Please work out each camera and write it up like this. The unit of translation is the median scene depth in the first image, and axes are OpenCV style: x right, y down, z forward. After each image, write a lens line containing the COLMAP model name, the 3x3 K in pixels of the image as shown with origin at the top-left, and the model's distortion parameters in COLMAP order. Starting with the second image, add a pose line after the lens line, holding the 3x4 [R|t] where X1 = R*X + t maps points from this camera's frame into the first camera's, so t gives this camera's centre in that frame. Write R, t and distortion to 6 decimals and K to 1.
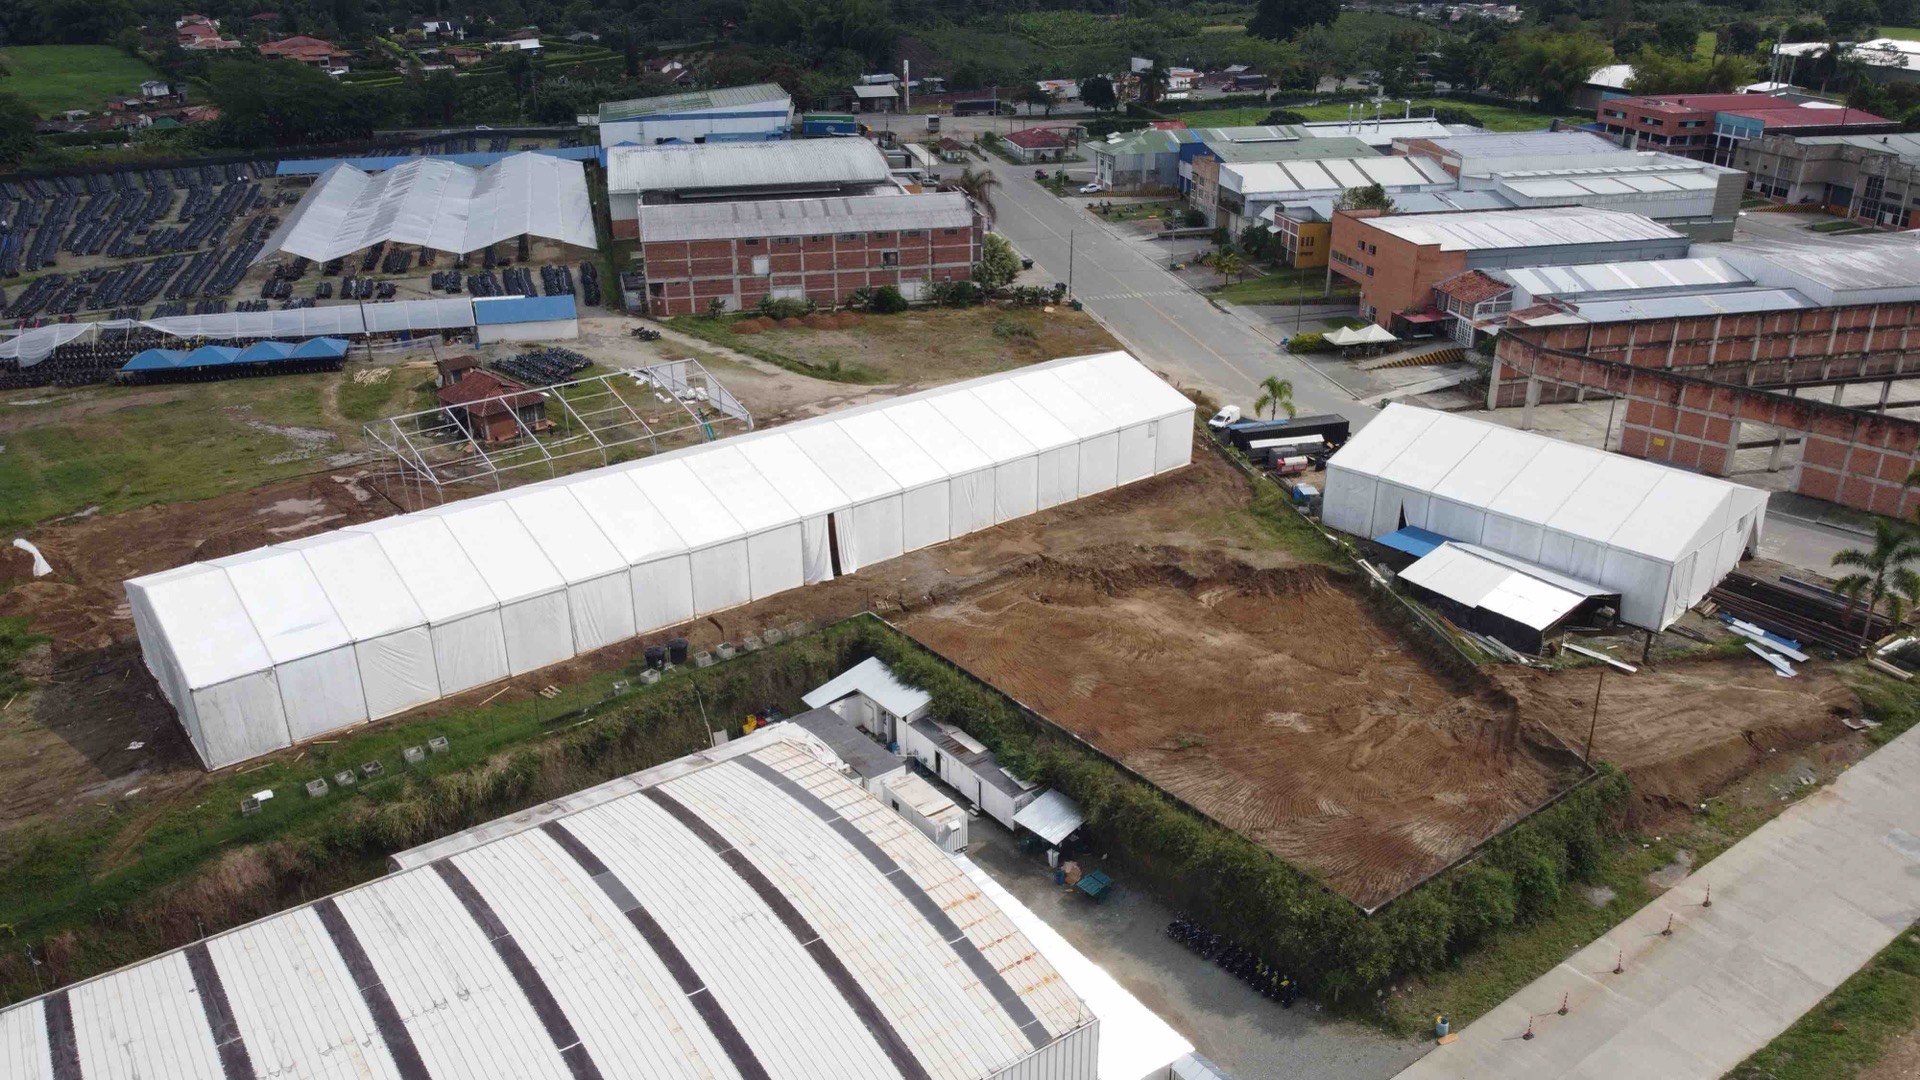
lens RADIAL K [[1461.0, 0, 952.5], [0, 1461.0, 545.7], [0, 0, 1]] dist [-0.001408, -0.003868]
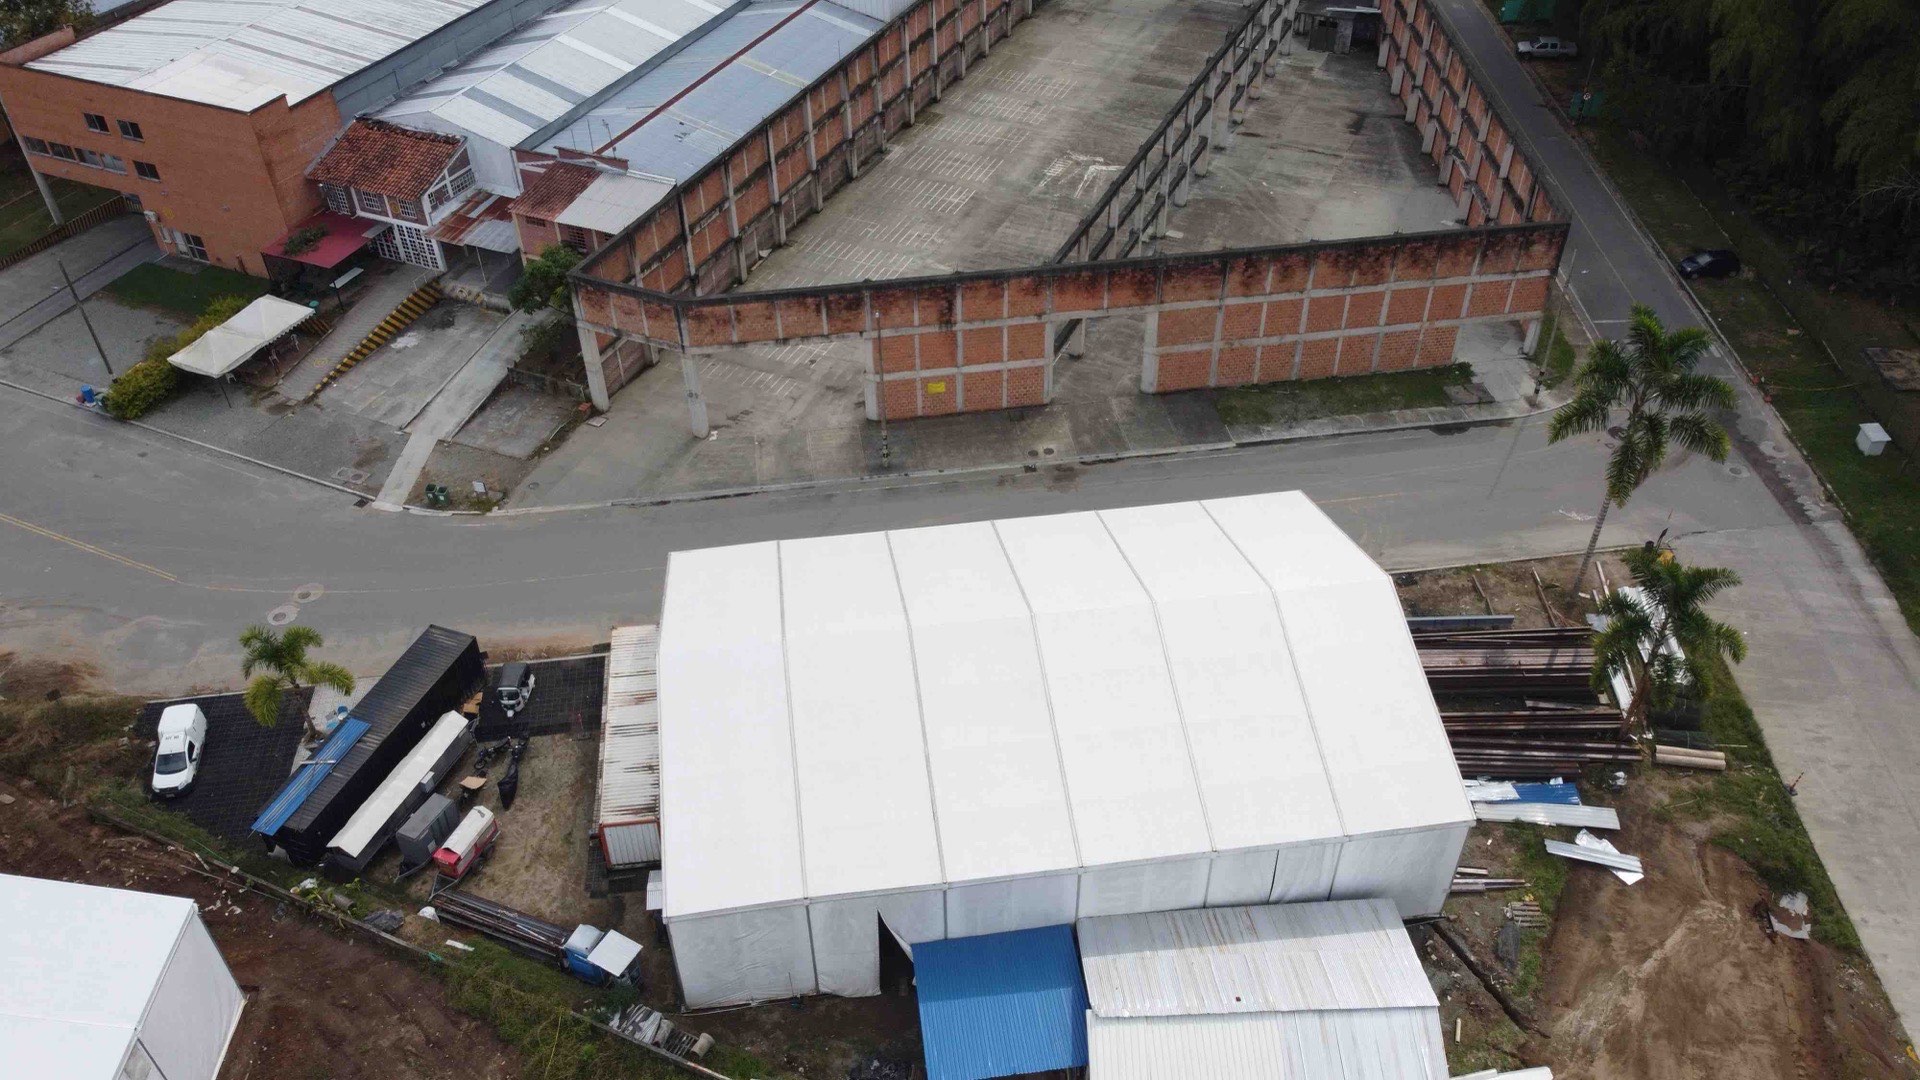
lens RADIAL K [[1462.3, 0, 947.7], [0, 1462.3, 545.5], [0, 0, 1]] dist [0.008137, -0.000208]
pose [[0.595332, -0.518818, 0.613521, 0.080215], [0.335534, 0.854344, 0.396880, -0.202672], [-0.730066, -0.030418, 0.682699, 0.492317]]
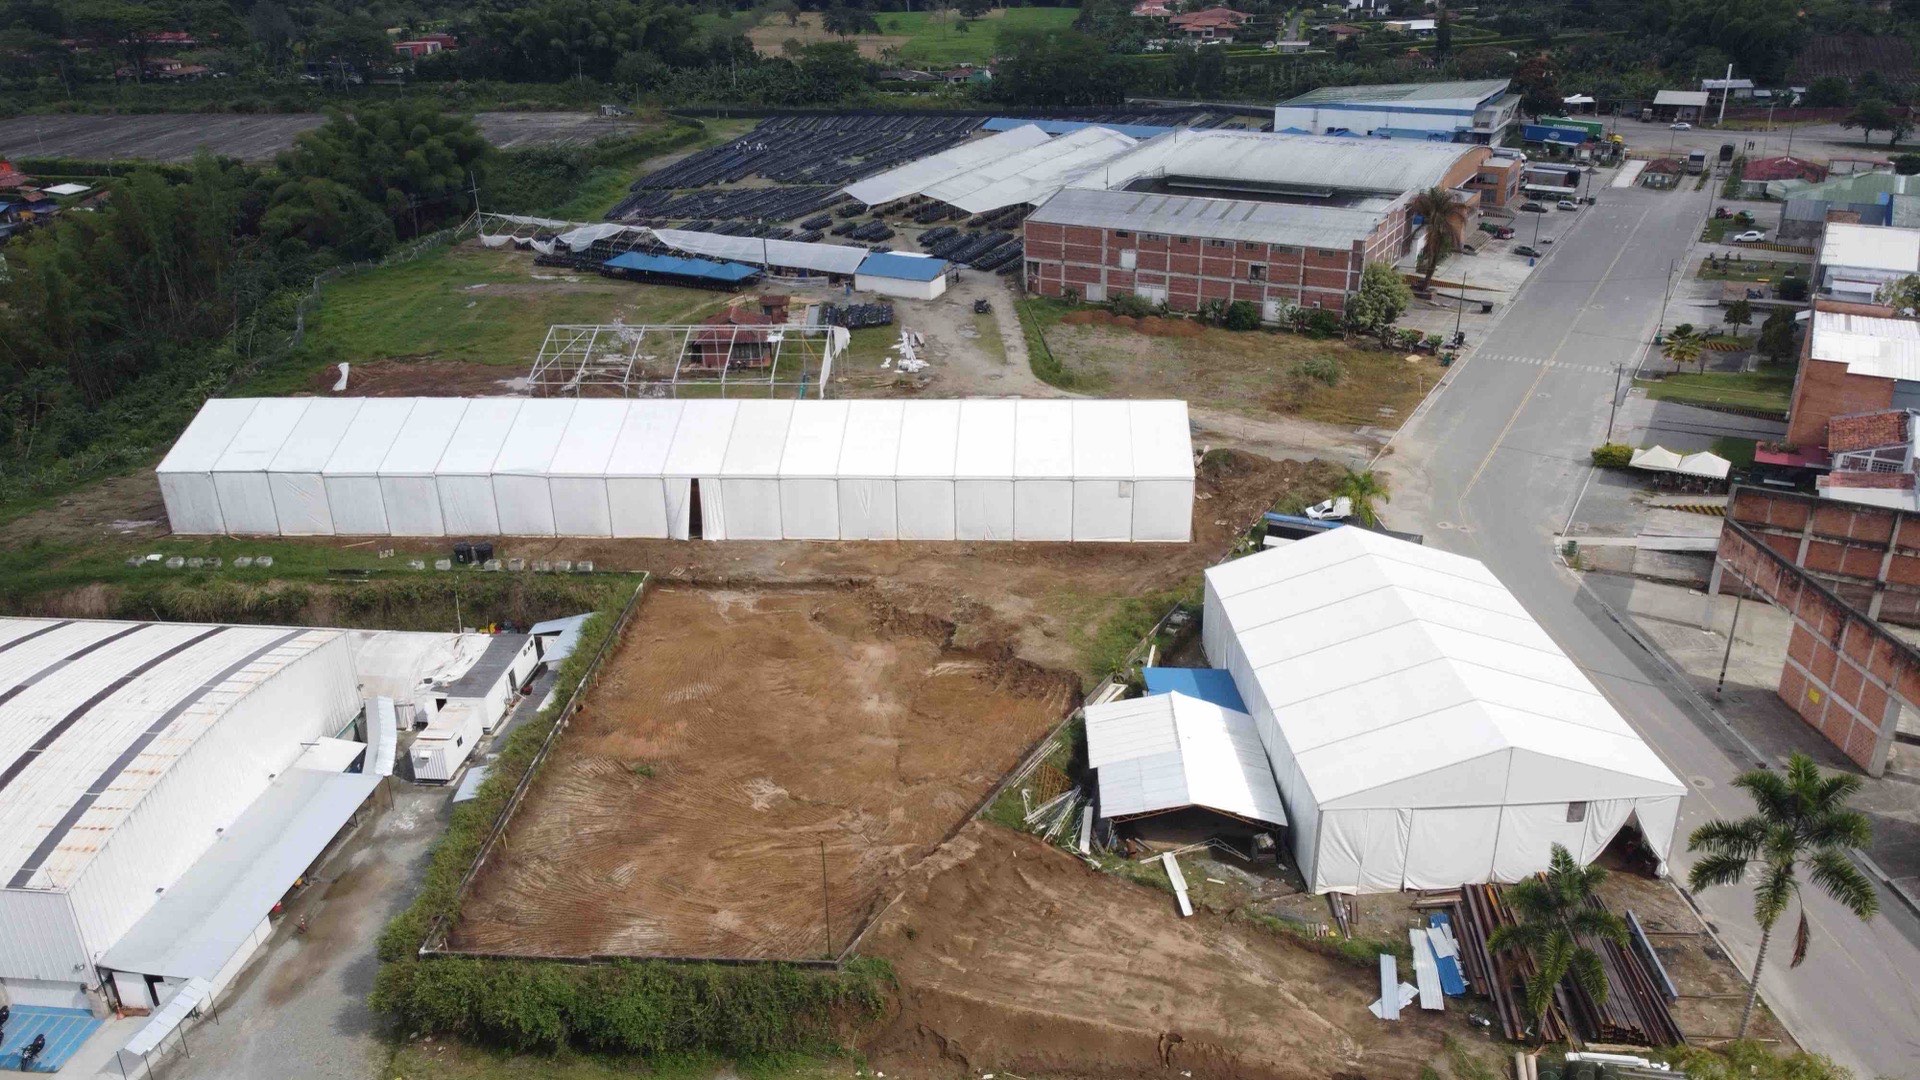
lens RADIAL K [[1461.0, 0, 952.5], [0, 1461.0, 545.7], [0, 0, 1]] dist [-0.001408, -0.003868]
pose [[0.748384, 0.261439, -0.609567, 0.474727], [-0.252133, 0.962182, 0.103121, -0.087469], [0.613474, 0.076518, 0.785999, 0.193246]]
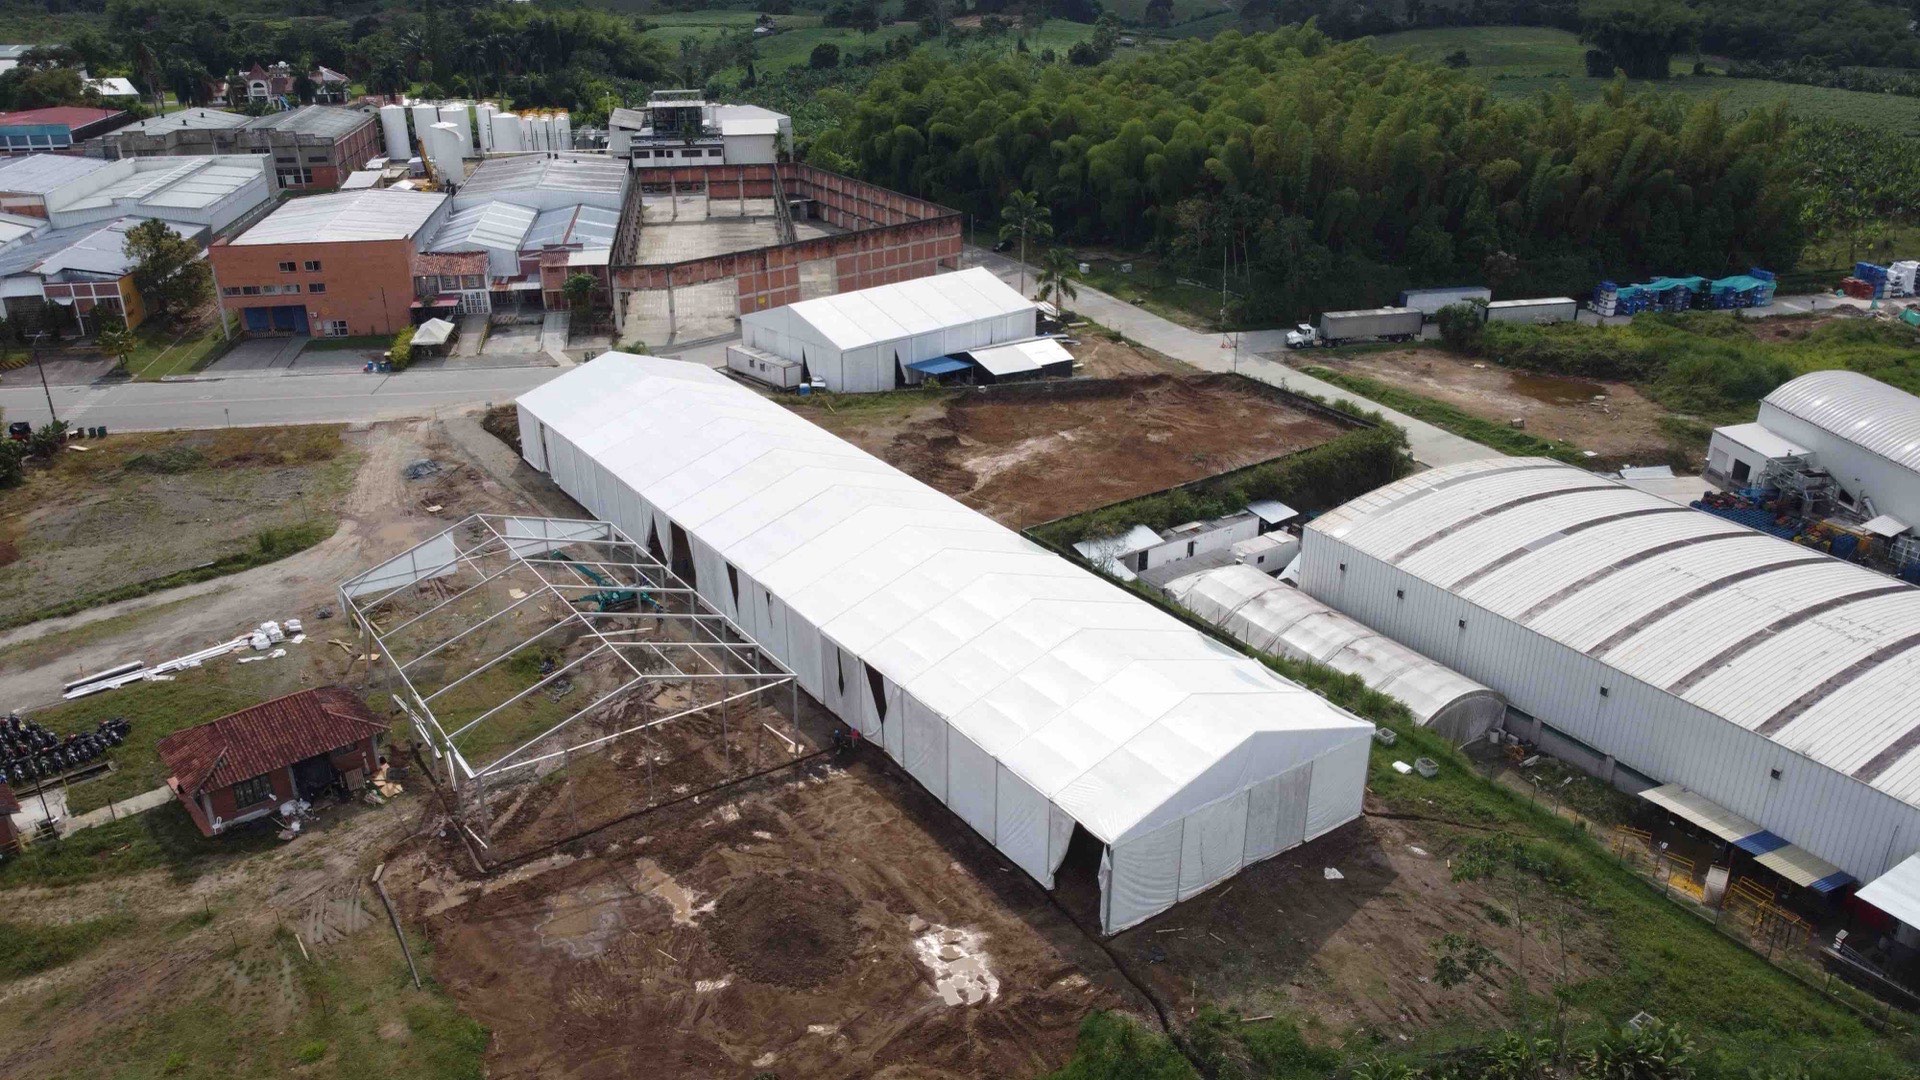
lens RADIAL K [[1461.0, 0, 952.5], [0, 1461.0, 545.7], [0, 0, 1]] dist [-0.001408, -0.003868]
pose [[0.055645, -0.394796, 0.917082, -0.699236], [0.401487, 0.849823, 0.341481, -0.223035], [-0.914173, 0.349195, 0.205793, 0.522934]]
